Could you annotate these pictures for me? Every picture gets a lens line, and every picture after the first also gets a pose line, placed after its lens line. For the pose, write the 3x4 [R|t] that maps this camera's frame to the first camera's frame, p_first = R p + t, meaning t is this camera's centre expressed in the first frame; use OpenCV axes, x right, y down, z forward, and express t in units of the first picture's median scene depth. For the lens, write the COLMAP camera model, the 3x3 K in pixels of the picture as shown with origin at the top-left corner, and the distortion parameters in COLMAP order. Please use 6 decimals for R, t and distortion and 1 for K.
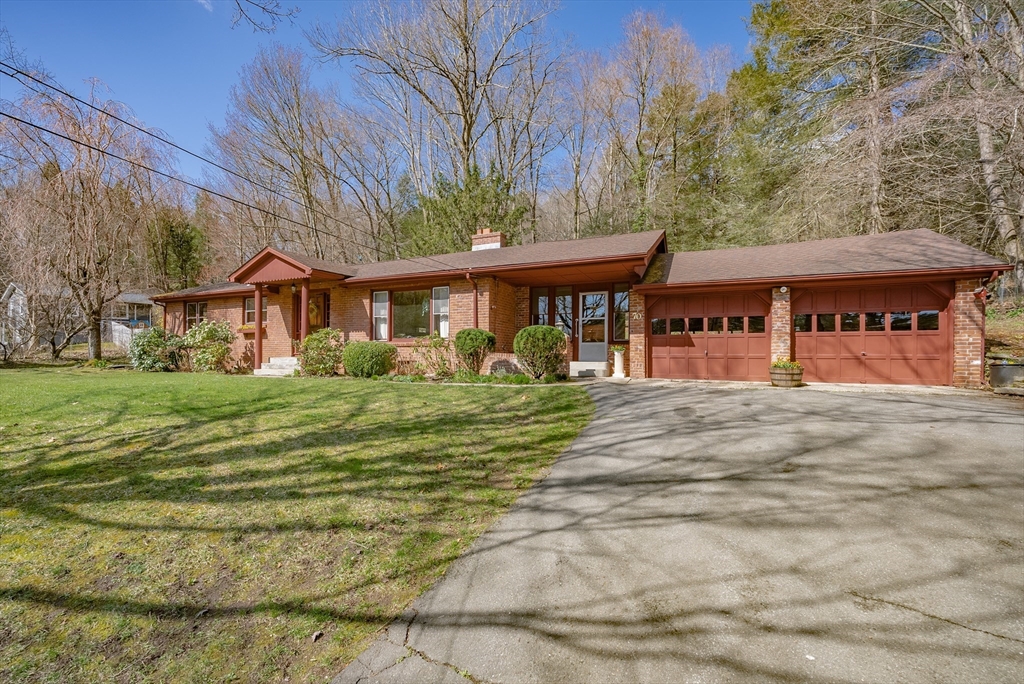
lens RADIAL K [[424.7, 0, 511.5], [0, 424.7, 349.4], [0, 0, 1]] dist [-0.001646, -0.000199]
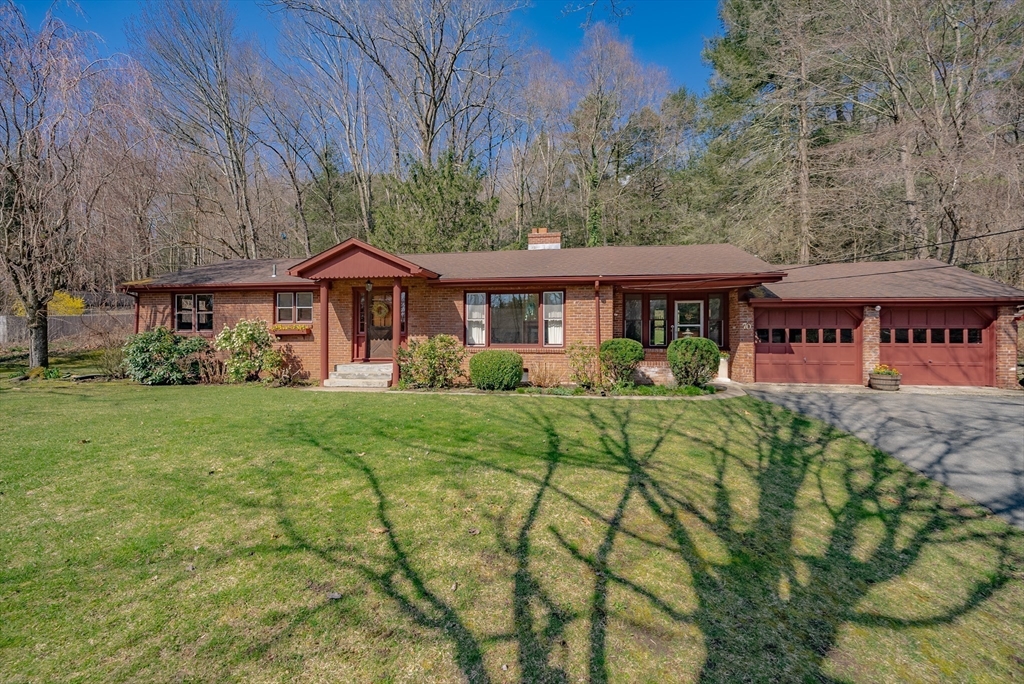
lens RADIAL K [[422.5, 0, 510.1], [0, 422.5, 338.2], [0, 0, 1]] dist [-0.000616, -0.000146]
pose [[0.965159, -0.000300, 0.261663, -0.562686], [-0.002172, 0.999956, 0.009158, -0.054360], [-0.261654, -0.009407, 0.965116, 0.102551]]
